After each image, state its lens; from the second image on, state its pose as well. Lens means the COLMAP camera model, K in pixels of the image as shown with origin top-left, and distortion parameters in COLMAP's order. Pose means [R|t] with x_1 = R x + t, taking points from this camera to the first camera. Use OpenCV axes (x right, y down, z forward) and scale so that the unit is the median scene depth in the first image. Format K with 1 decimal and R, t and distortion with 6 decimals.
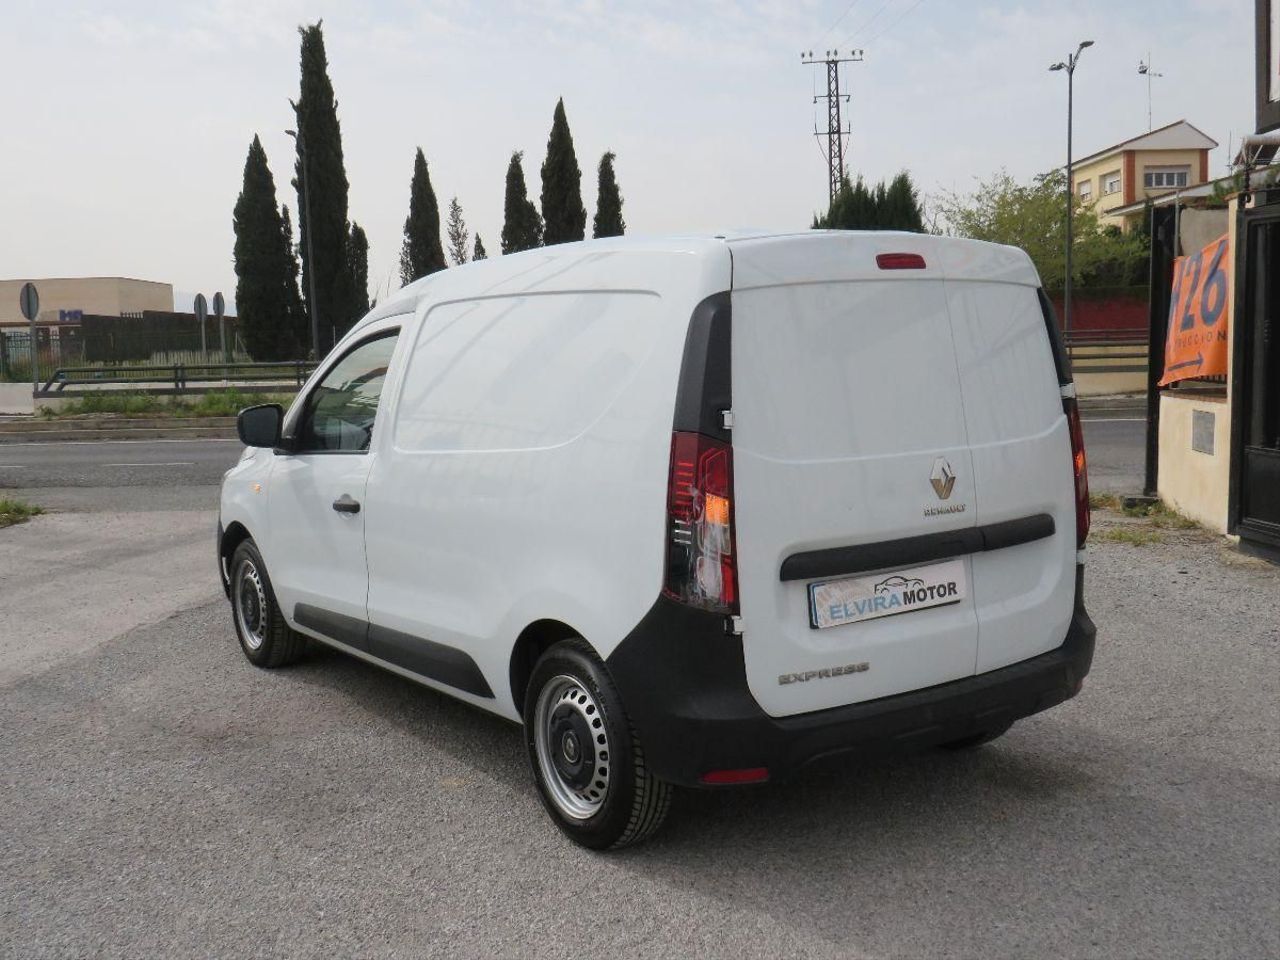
lens RADIAL K [[1310.2, 0, 640.0], [0, 1310.2, 480.0], [0, 0, 1]] dist [-0.042516, 0.009280]
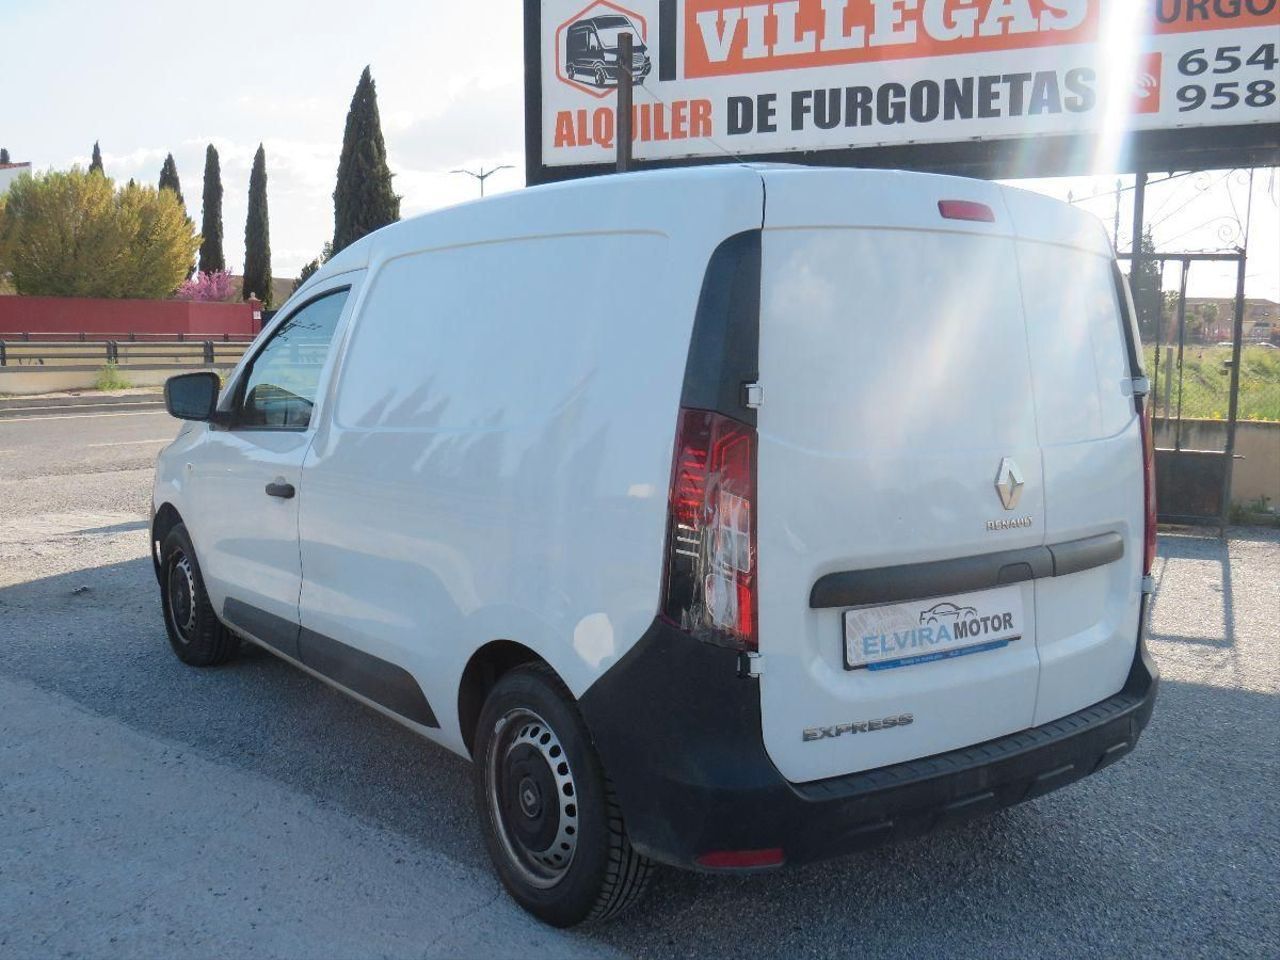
lens RADIAL K [[1235.0, 0, 640.0], [0, 1235.0, 480.0], [0, 0, 1]] dist [-0.033716, 0.005651]
pose [[0.998823, 0.037381, 0.030904, -0.016294], [-0.037489, 0.999293, 0.002929, 0.002920], [-0.030773, -0.004084, 0.999518, 0.244035]]
